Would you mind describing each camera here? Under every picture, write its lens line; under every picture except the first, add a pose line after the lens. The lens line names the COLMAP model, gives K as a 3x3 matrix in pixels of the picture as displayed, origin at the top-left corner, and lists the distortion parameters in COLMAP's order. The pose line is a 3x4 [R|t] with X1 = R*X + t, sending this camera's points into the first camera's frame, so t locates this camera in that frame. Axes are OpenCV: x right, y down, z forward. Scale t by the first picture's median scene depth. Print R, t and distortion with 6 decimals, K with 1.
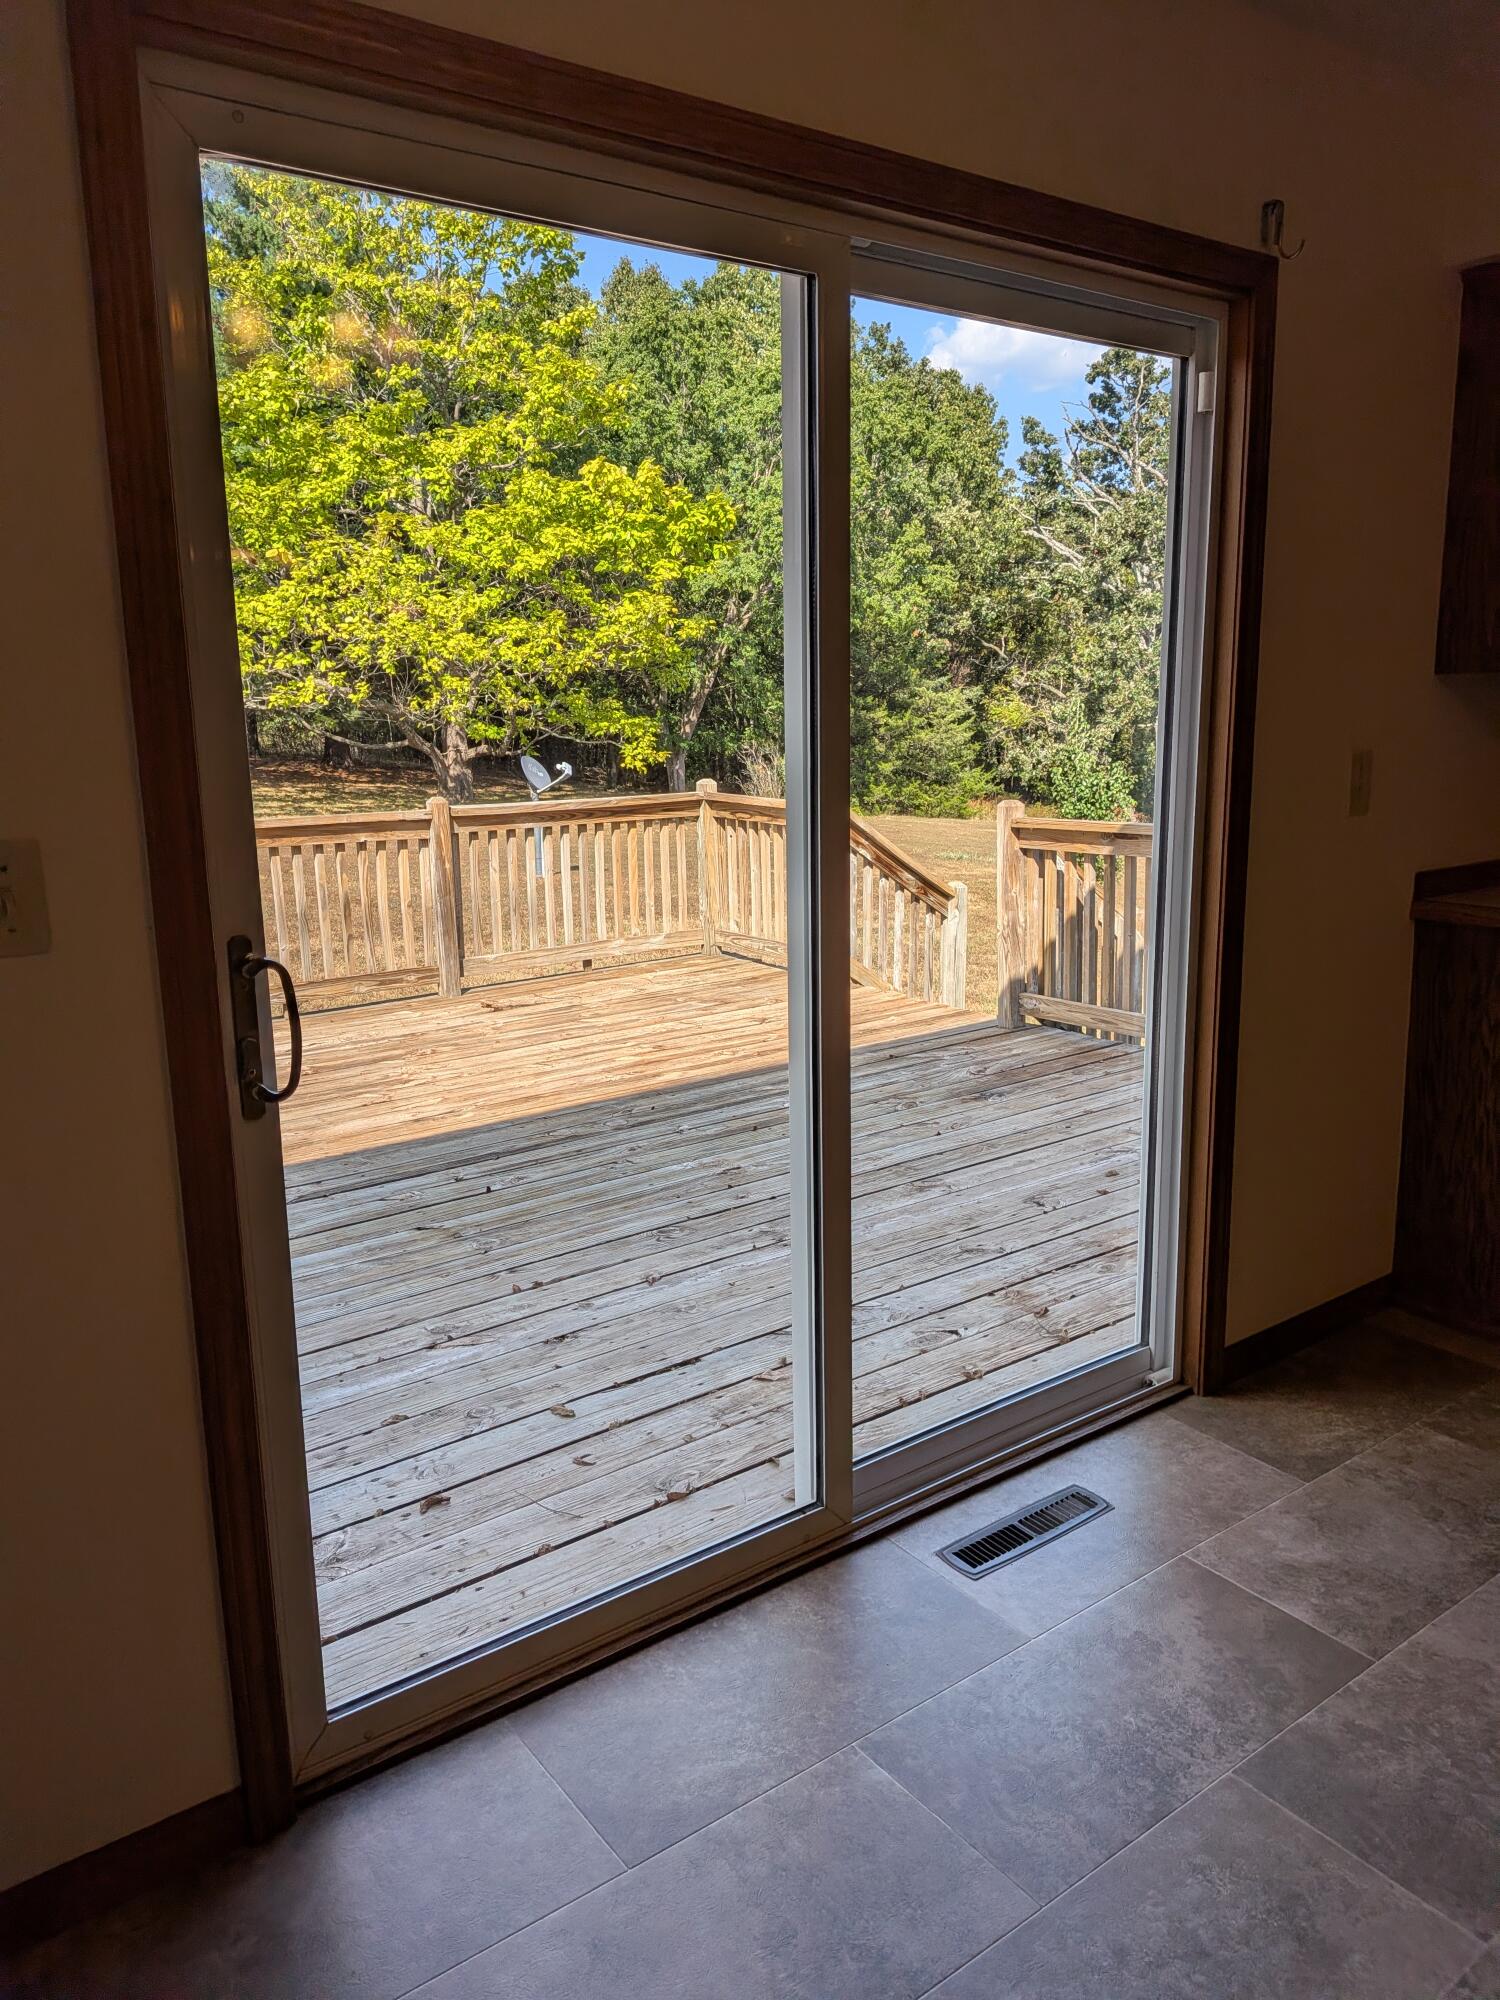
lens RADIAL K [[1499.1, 0, 730.7], [0, 1499.1, 1013.1], [0, 0, 1]] dist [0.059383, -0.089593]
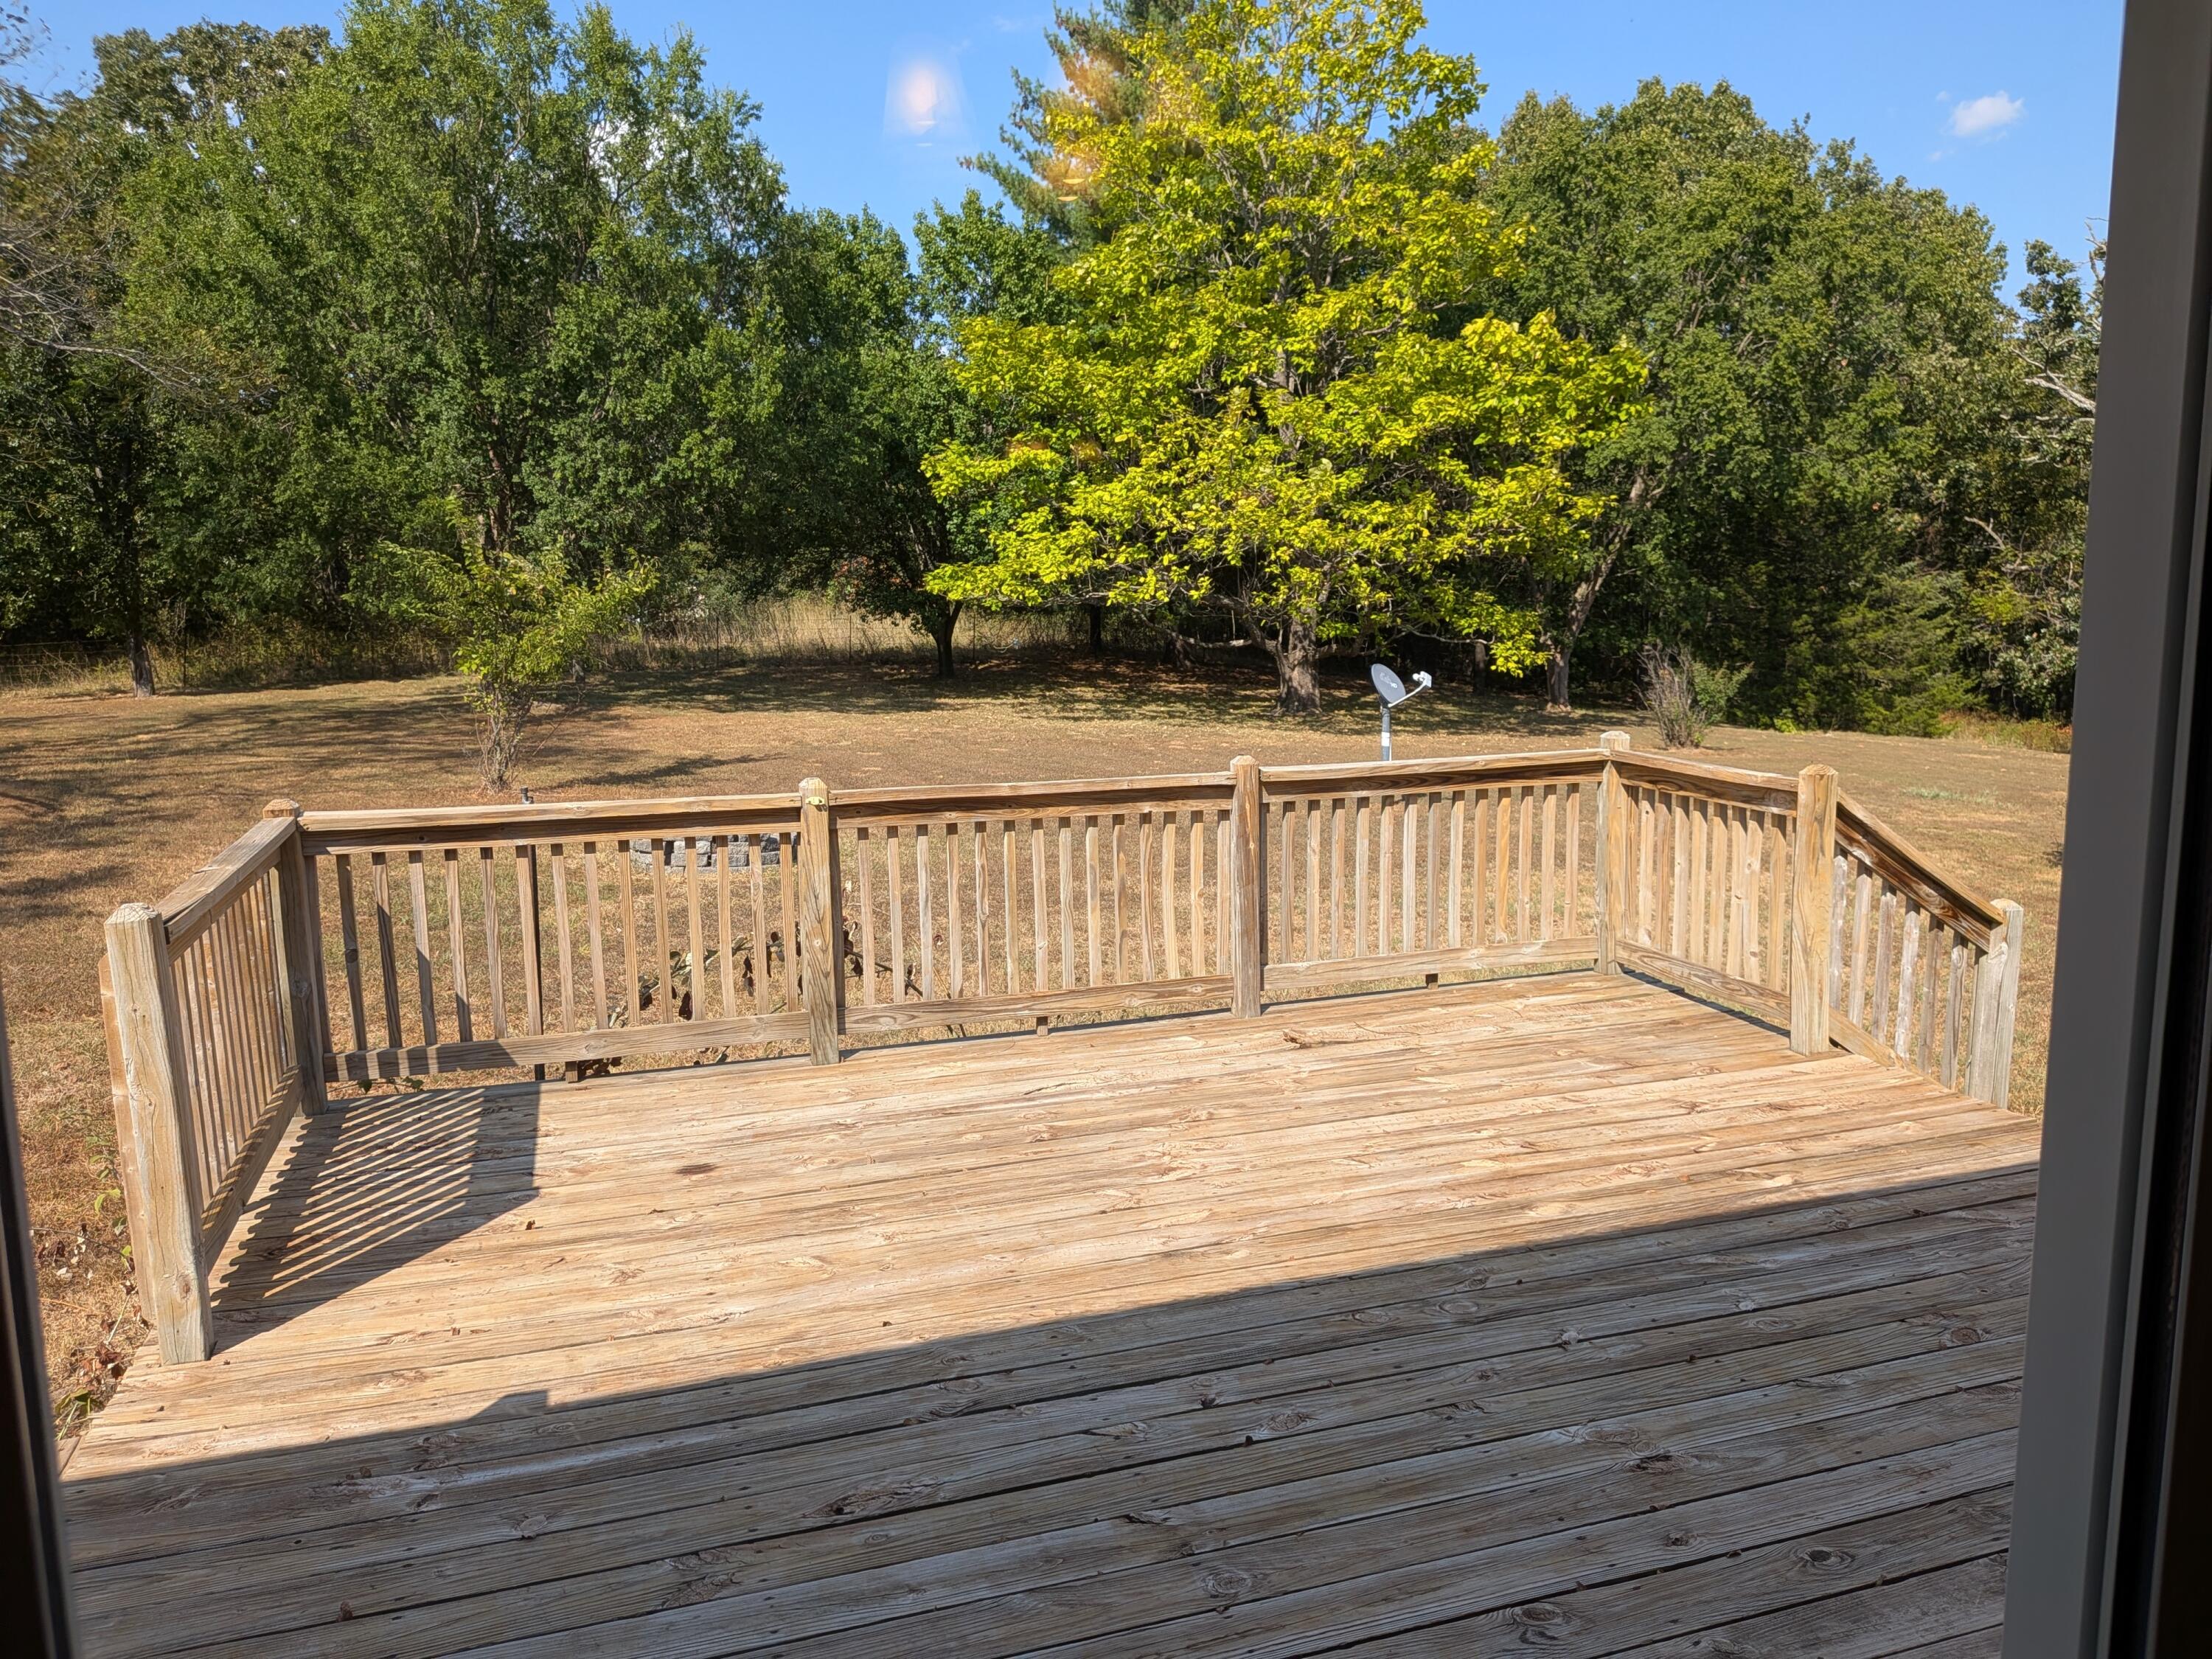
lens RADIAL K [[1658.0, 0, 1082.2], [0, 1658.0, 895.3], [0, 0, 1]] dist [0.059383, -0.089593]
pose [[0.952101, 0.053600, -0.301050, -0.019992], [-0.060532, 0.998072, -0.013737, -0.069014], [0.299733, 0.031303, 0.953509, 0.212845]]
